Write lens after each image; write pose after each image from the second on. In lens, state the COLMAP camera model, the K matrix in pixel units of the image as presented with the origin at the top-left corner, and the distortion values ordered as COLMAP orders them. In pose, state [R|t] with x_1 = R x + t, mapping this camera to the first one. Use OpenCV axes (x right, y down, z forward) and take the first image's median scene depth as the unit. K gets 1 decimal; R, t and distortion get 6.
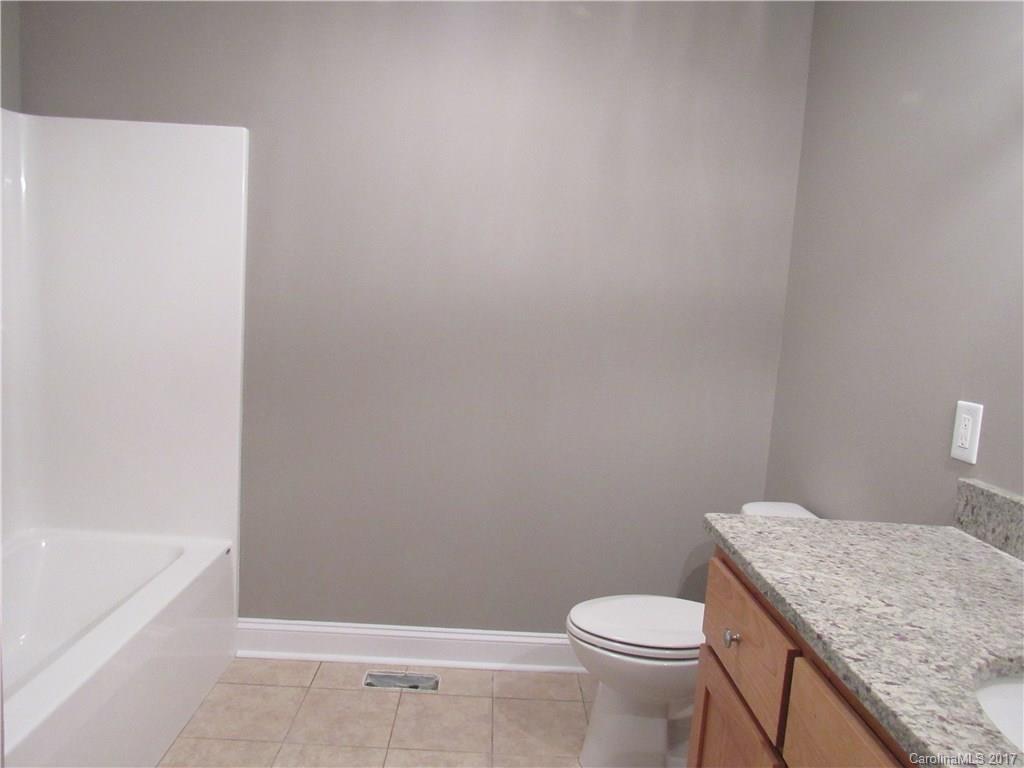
lens RADIAL K [[737.3, 0, 509.0], [0, 737.3, 385.1], [0, 0, 1]] dist [-0.018438, 0.000789]
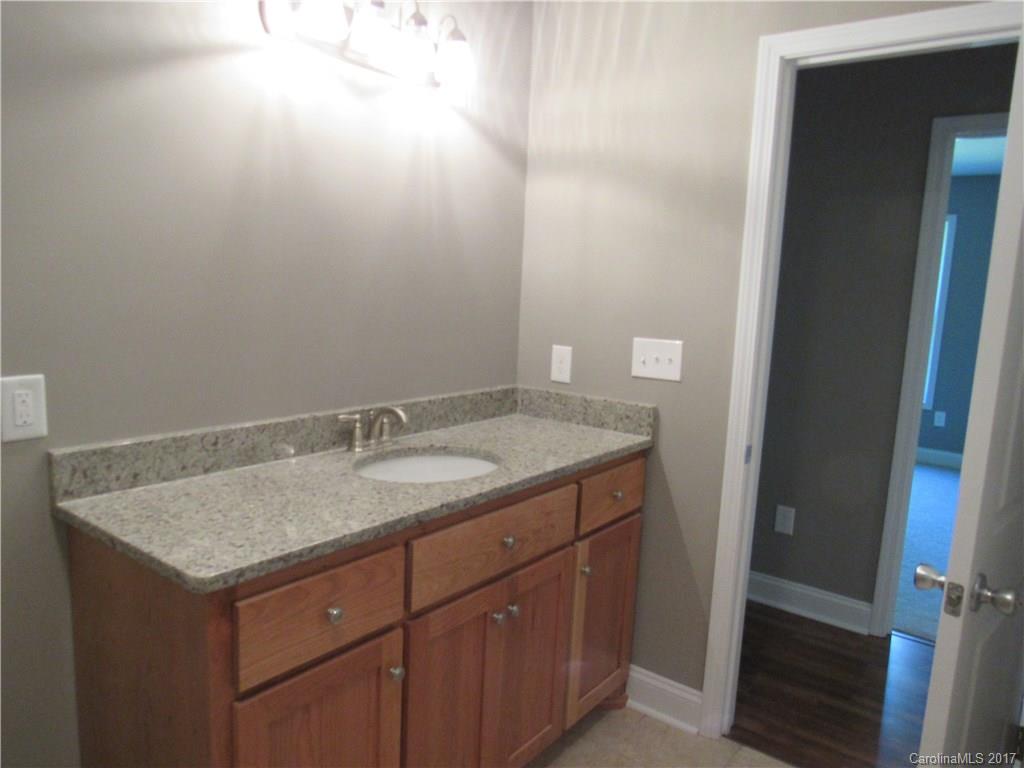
lens RADIAL K [[737.3, 0, 509.0], [0, 737.3, 385.1], [0, 0, 1]] dist [-0.018438, 0.000789]
pose [[-0.772237, -0.194796, 0.604735, -0.437756], [-0.027242, 0.961114, 0.274806, -0.256634], [-0.634750, 0.195741, -0.747514, 1.423463]]
